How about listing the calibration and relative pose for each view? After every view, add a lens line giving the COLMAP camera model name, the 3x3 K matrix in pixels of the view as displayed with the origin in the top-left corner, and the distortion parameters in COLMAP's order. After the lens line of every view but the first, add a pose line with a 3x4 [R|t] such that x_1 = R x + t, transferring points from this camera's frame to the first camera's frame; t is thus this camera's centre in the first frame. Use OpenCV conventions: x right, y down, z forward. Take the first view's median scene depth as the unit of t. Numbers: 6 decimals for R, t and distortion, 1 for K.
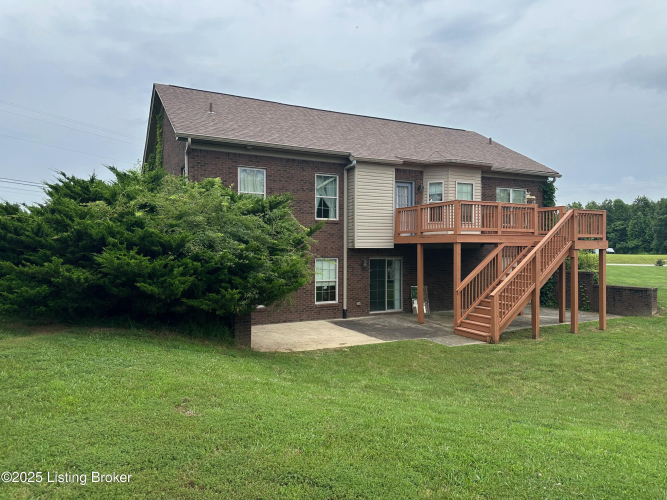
lens RADIAL K [[495.2, 0, 330.5], [0, 495.2, 248.3], [0, 0, 1]] dist [0.035415, -0.041952]
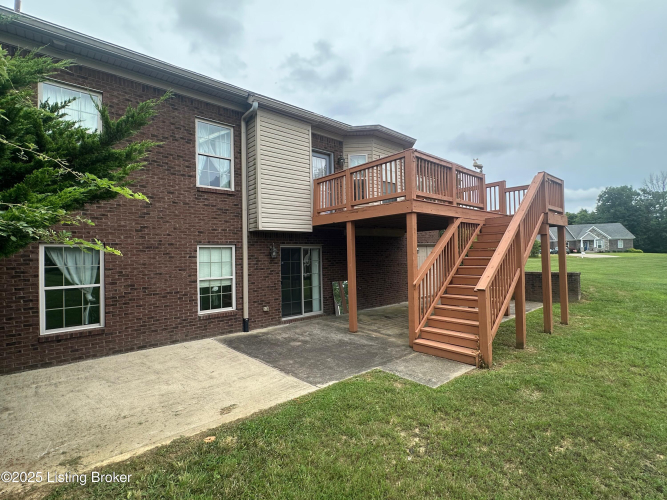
lens RADIAL K [[326.5, 0, 330.6], [0, 326.5, 247.0], [0, 0, 1]] dist [-0.003449, 0.000234]
pose [[0.971692, -0.017397, 0.235610, 0.039784], [0.025988, 0.999104, -0.033408, 0.042323], [-0.234817, 0.038586, 0.971273, 0.542004]]
